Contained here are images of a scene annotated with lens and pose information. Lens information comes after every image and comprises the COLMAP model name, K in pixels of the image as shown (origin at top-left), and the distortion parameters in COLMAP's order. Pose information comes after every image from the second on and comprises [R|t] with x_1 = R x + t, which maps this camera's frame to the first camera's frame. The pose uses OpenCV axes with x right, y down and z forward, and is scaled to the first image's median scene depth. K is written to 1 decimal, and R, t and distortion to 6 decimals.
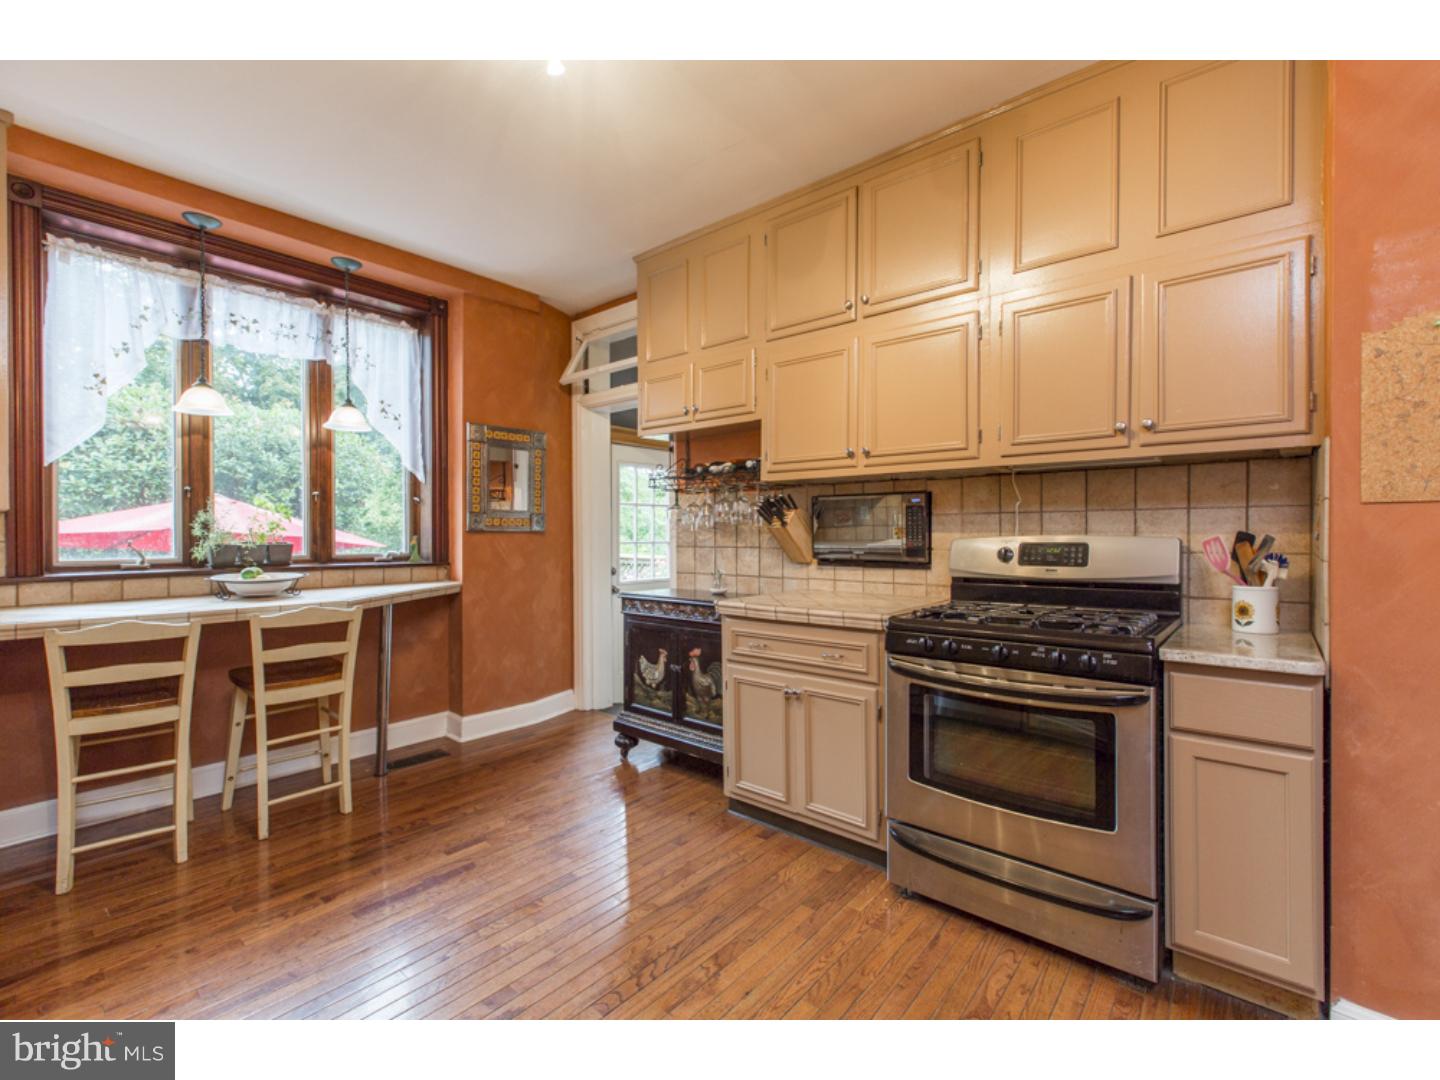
lens RADIAL K [[634.4, 0, 719.6], [0, 634.4, 537.7], [0, 0, 1]] dist [-0.003685, 0.000047]
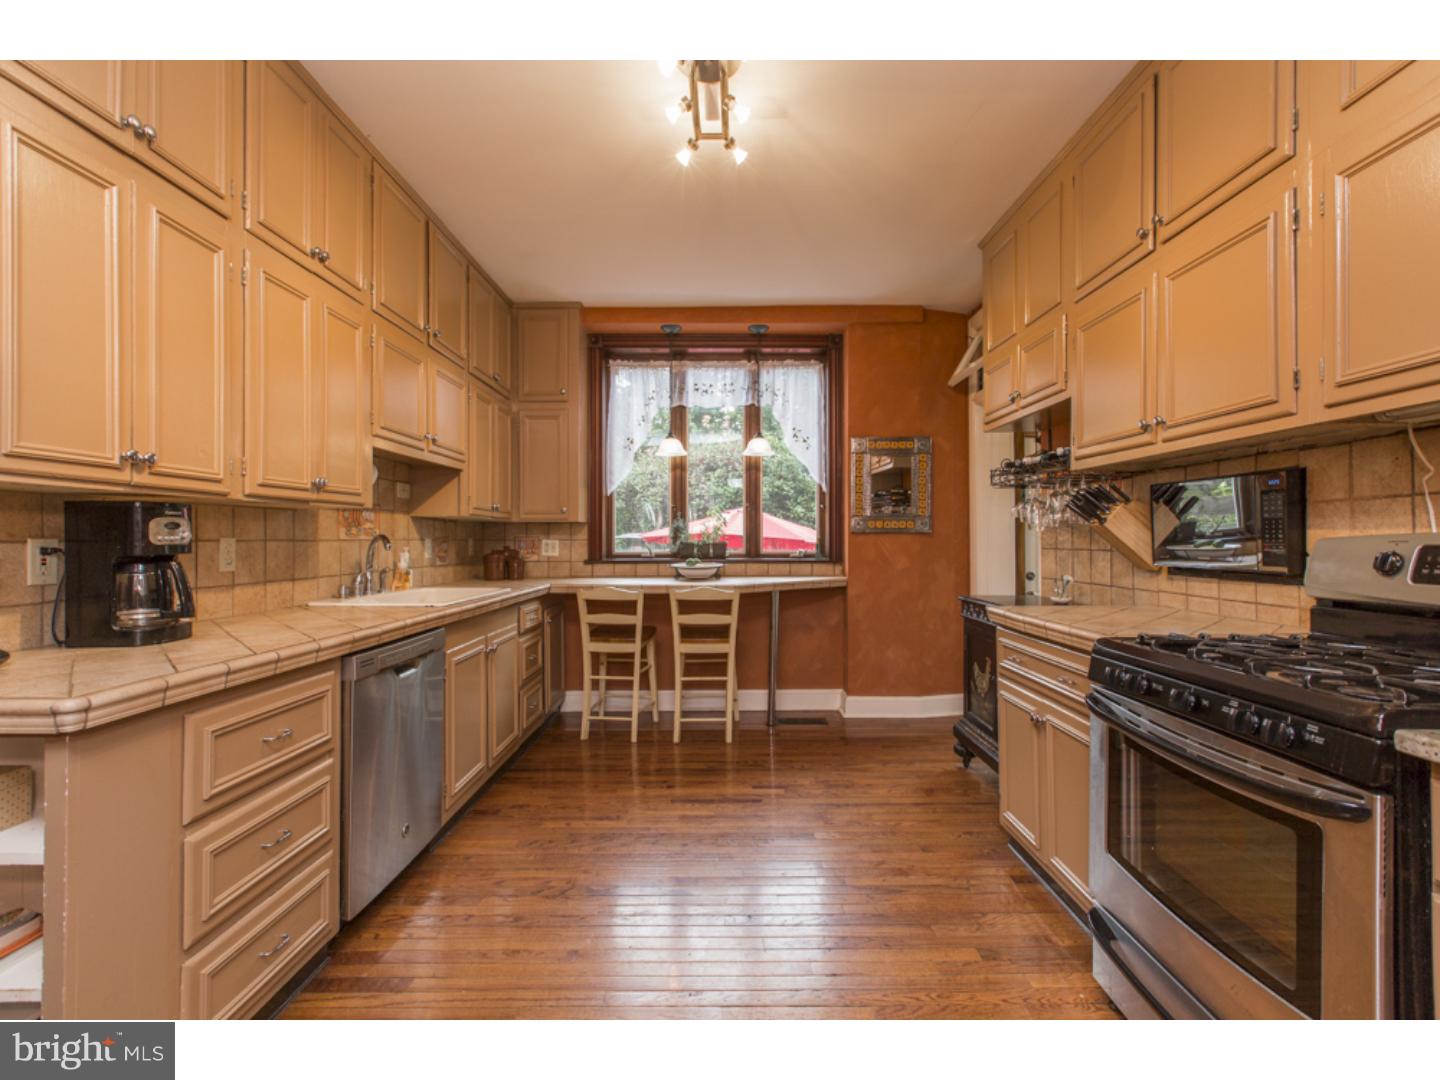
lens RADIAL K [[643.4, 0, 721.9], [0, 643.4, 535.7], [0, 0, 1]] dist [0.002055, 0.000433]
pose [[0.646831, -0.003290, -0.762626, 0.400361], [-0.003885, 0.999964, -0.007608, 0.005291], [0.762624, 0.007884, 0.646794, 0.094269]]
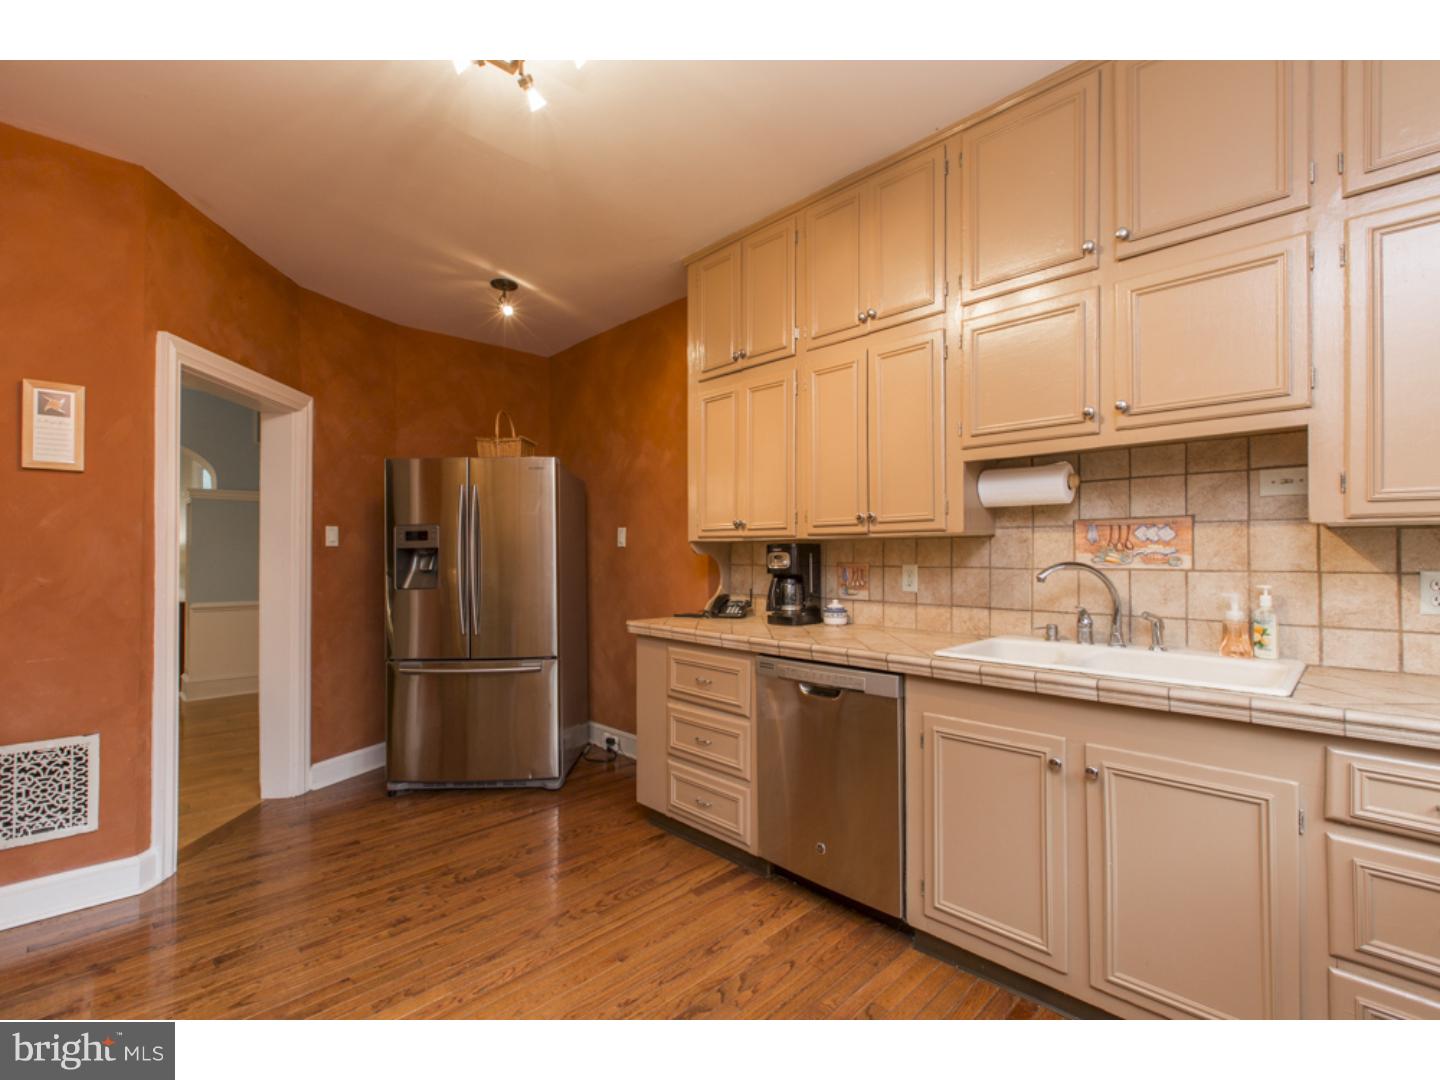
lens RADIAL K [[645.2, 0, 724.1], [0, 645.2, 544.4], [0, 0, 1]] dist [-0.000371, 0.000264]
pose [[-0.997191, 0.002422, 0.074861, -0.304223], [0.001551, 0.999930, -0.011694, -0.012866], [-0.074884, -0.011545, -0.997125, 1.023101]]
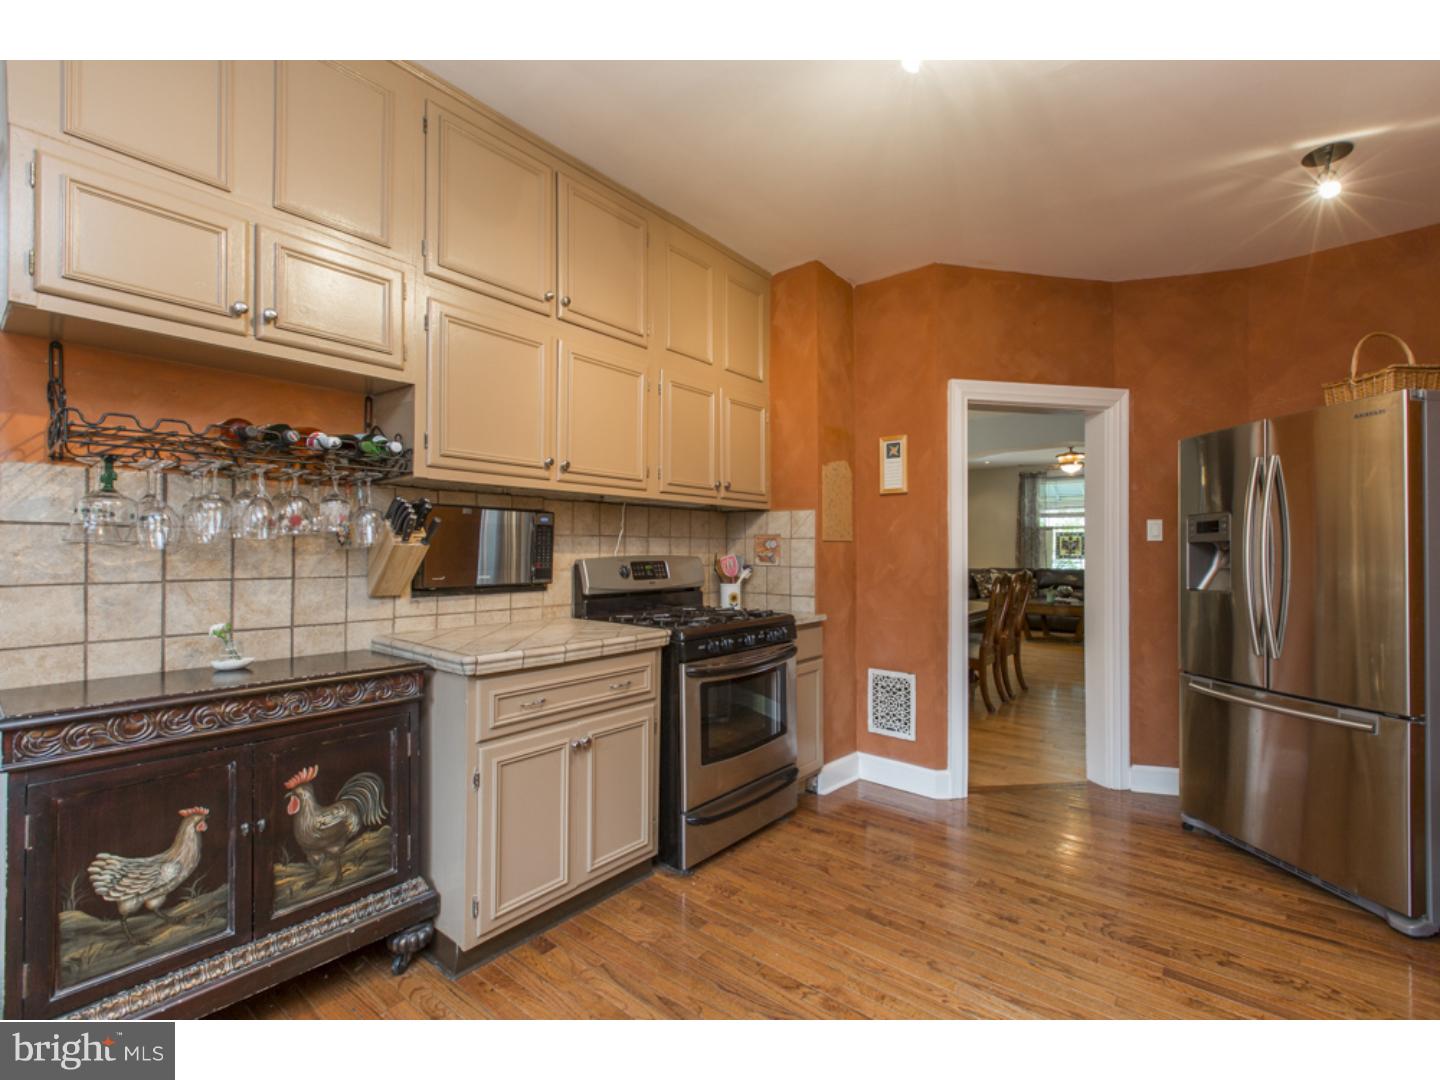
lens RADIAL K [[645.2, 0, 724.1], [0, 645.2, 544.4], [0, 0, 1]] dist [-0.000371, 0.000264]
pose [[-0.017661, 0.011257, 0.999781, -0.597978], [0.003012, 0.999933, -0.011205, -0.008270], [-0.999840, 0.002813, -0.017693, 0.658928]]
